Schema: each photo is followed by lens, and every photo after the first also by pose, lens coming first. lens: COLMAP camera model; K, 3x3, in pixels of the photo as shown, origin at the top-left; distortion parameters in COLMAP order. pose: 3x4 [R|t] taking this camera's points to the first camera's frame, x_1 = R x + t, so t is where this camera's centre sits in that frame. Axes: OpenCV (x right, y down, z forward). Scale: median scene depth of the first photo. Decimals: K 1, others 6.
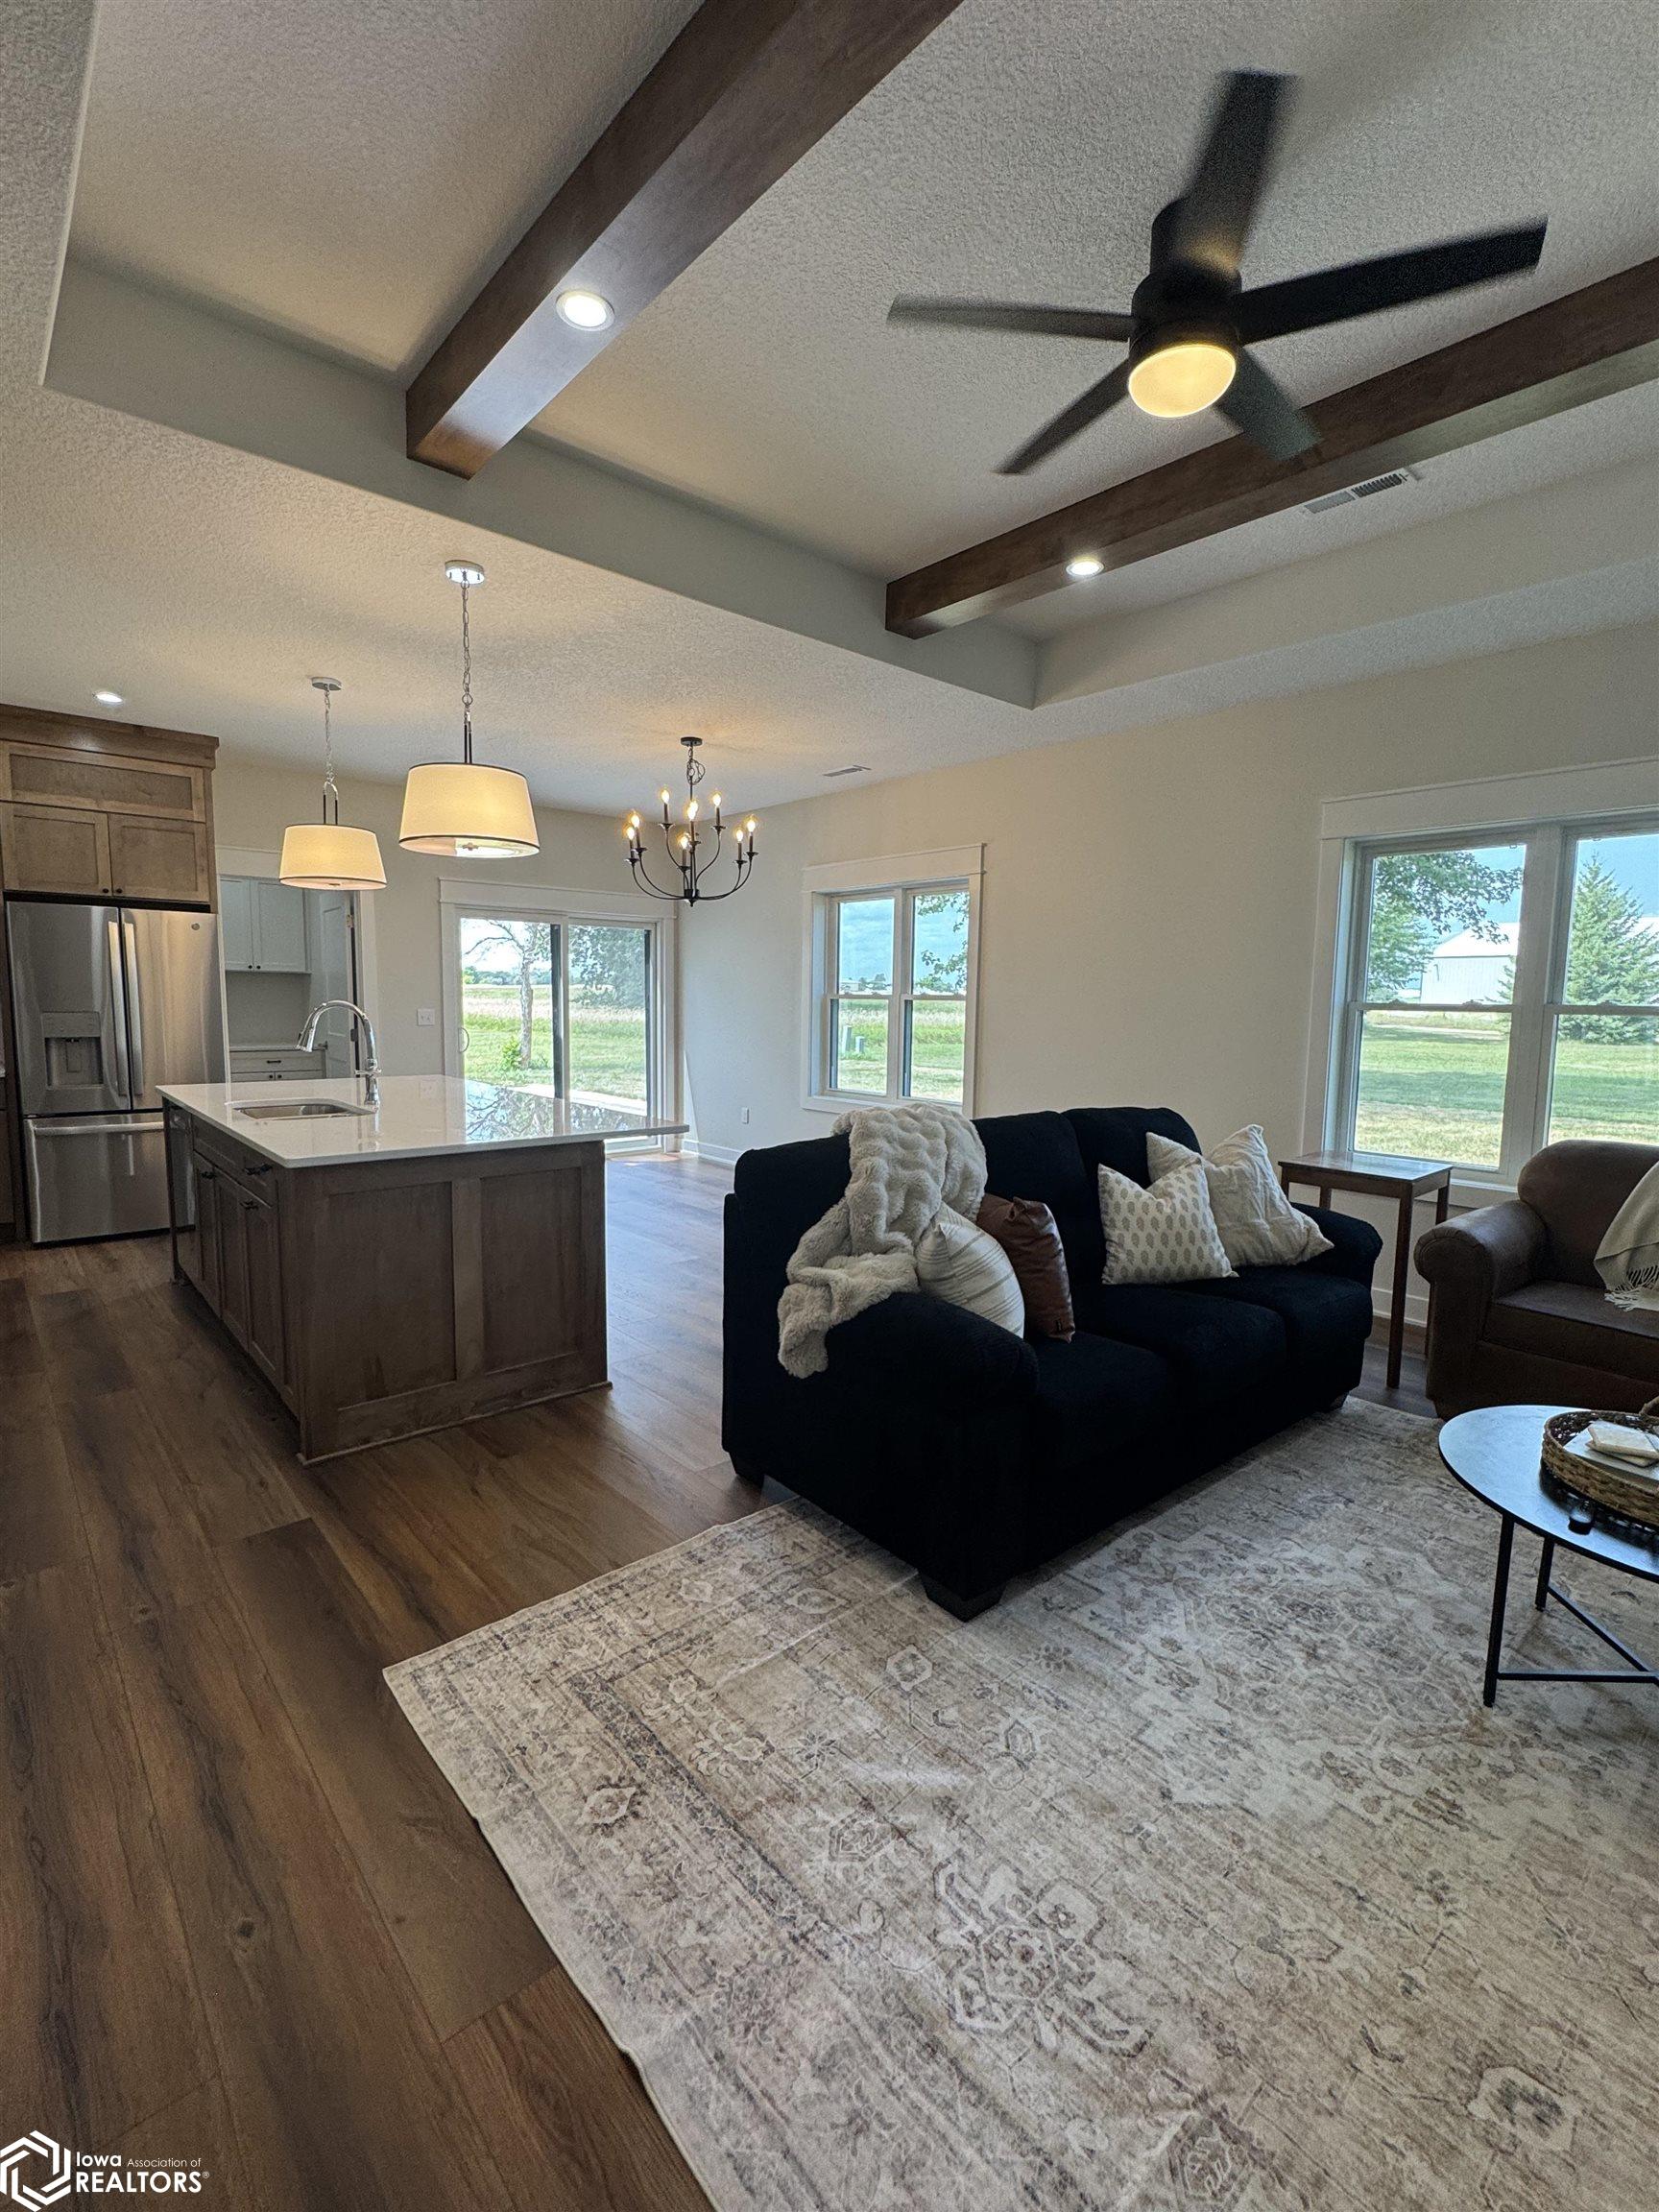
lens RADIAL K [[965.4, 0, 841.3], [0, 965.4, 1106.2], [0, 0, 1]] dist [-0.015491, 0.001374]
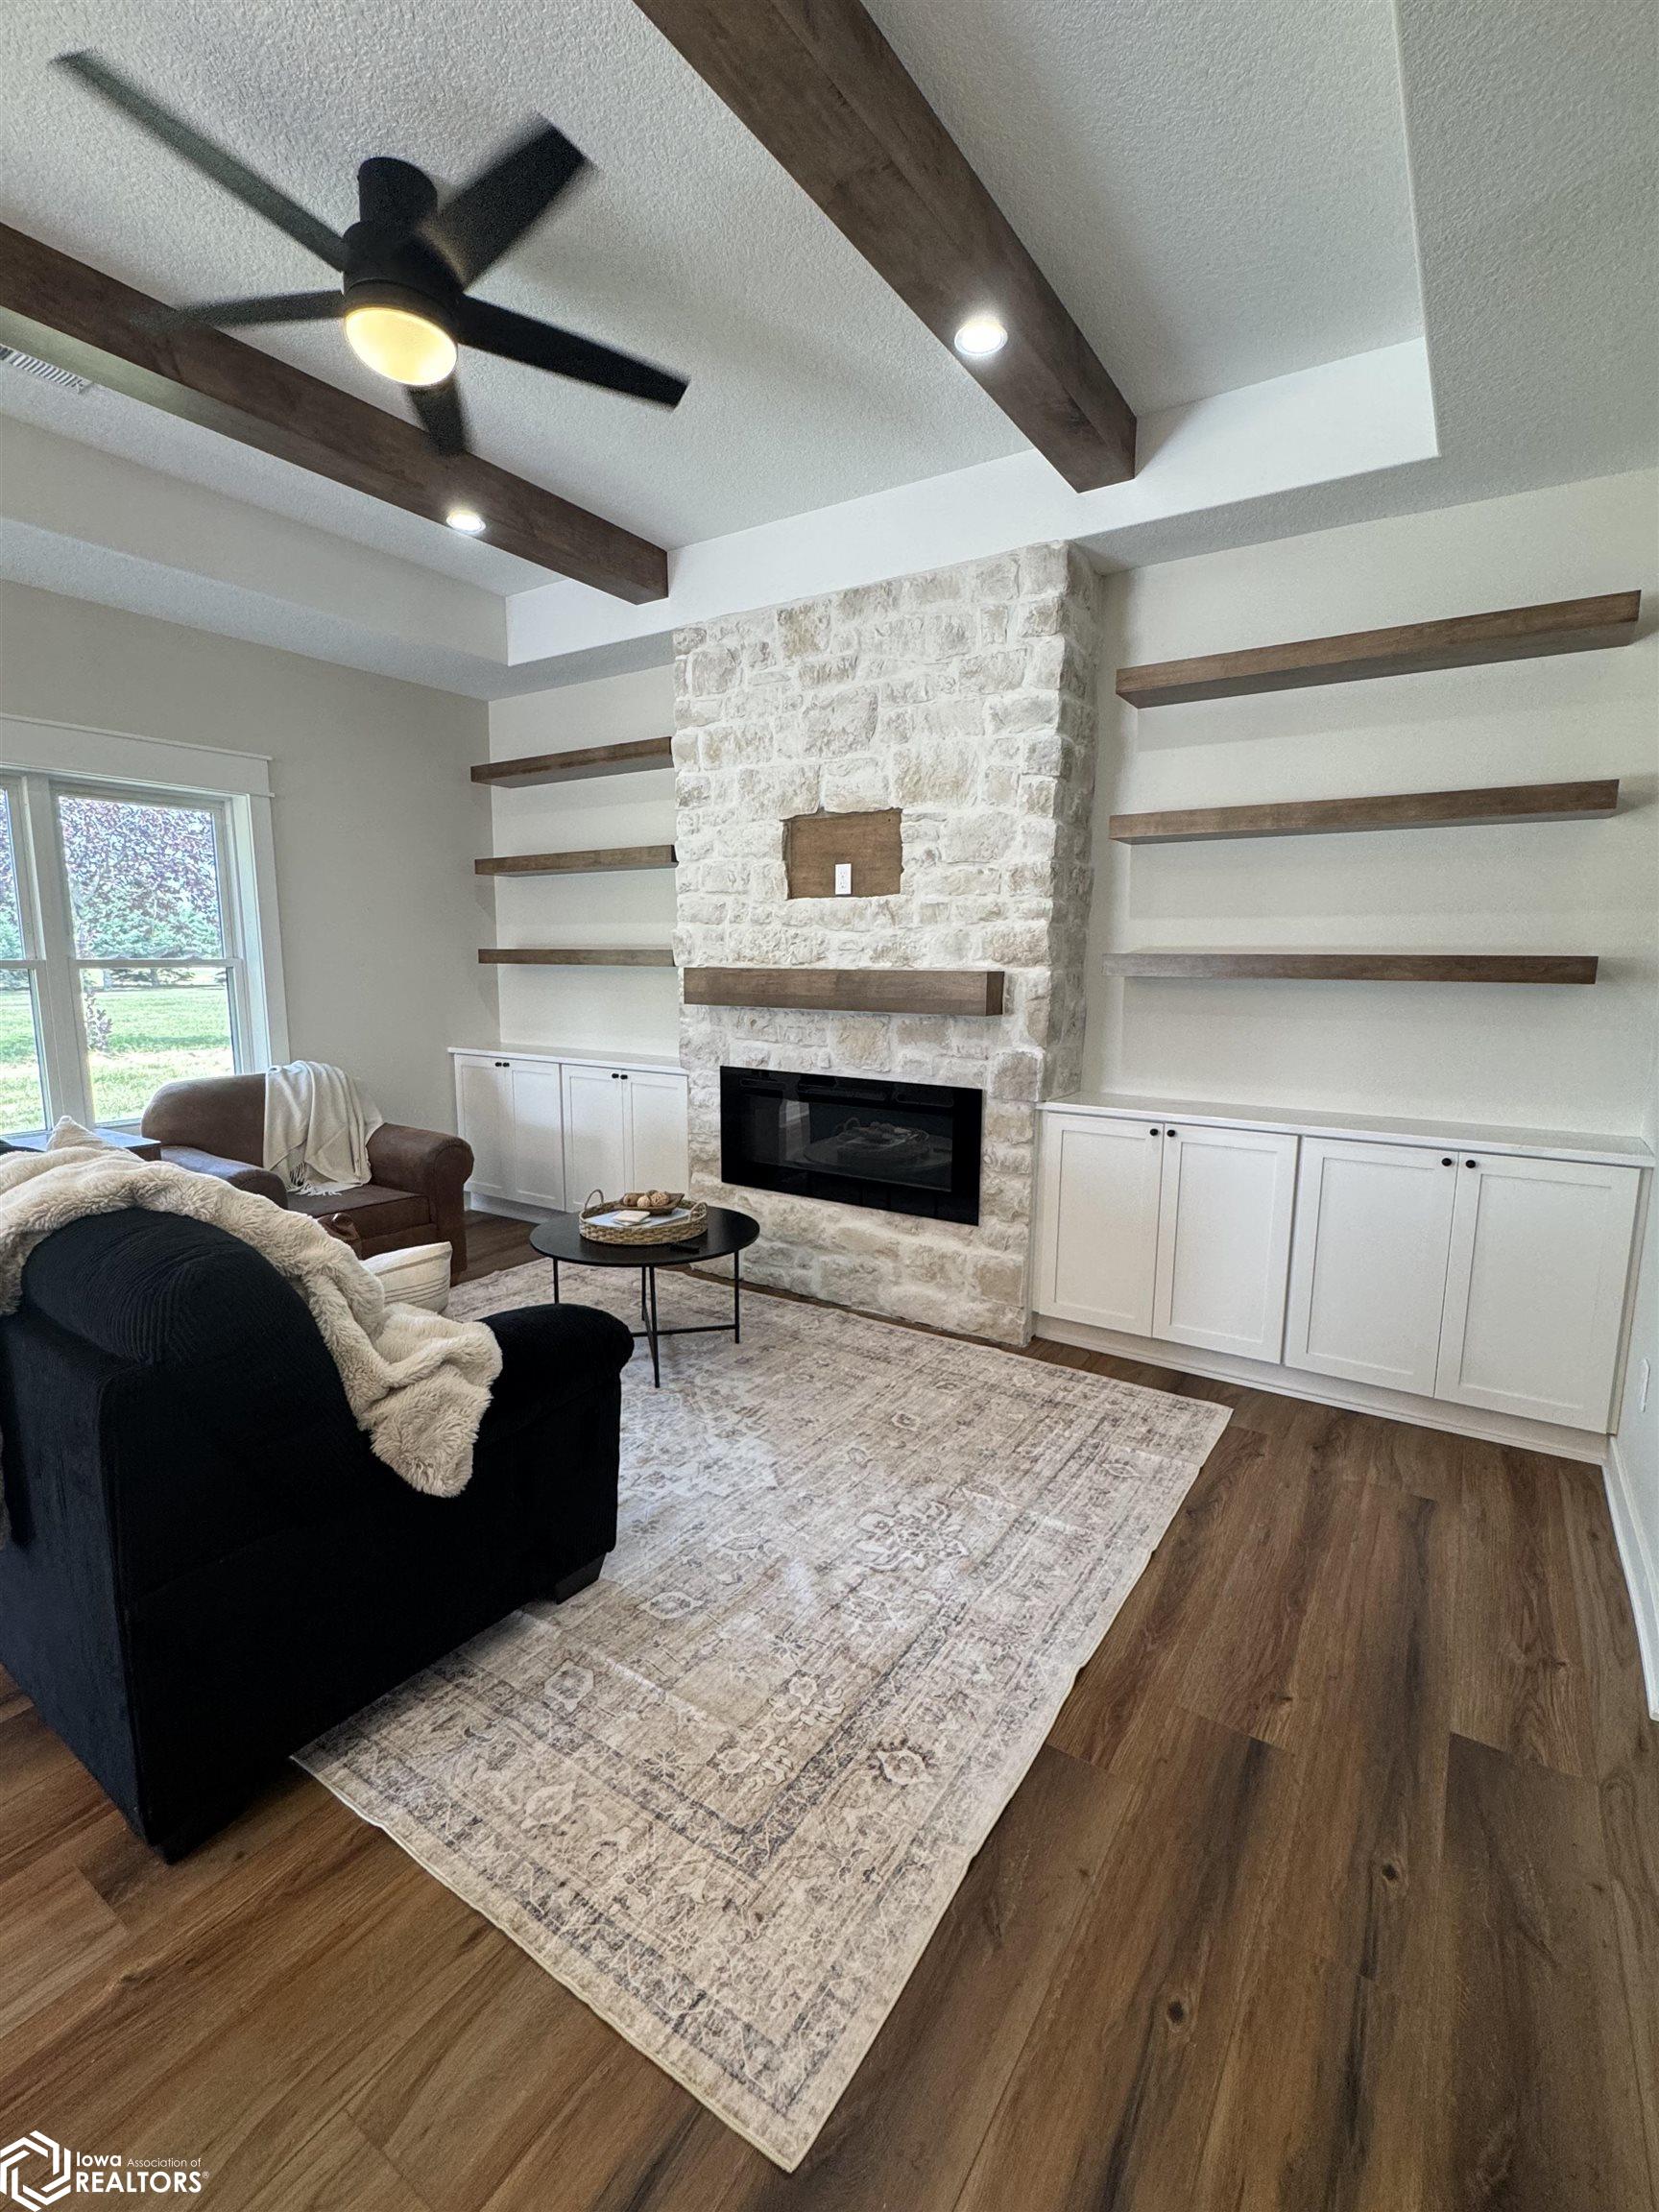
lens RADIAL K [[965.4, 0, 844.8], [0, 965.4, 1089.8], [0, 0, 1]] dist [-0.015491, 0.001374]
pose [[-0.243502, -0.153552, 0.957668, -1.057662], [0.098746, 0.978333, 0.181973, -0.169767], [-0.964861, 0.138877, -0.223063, 1.137430]]
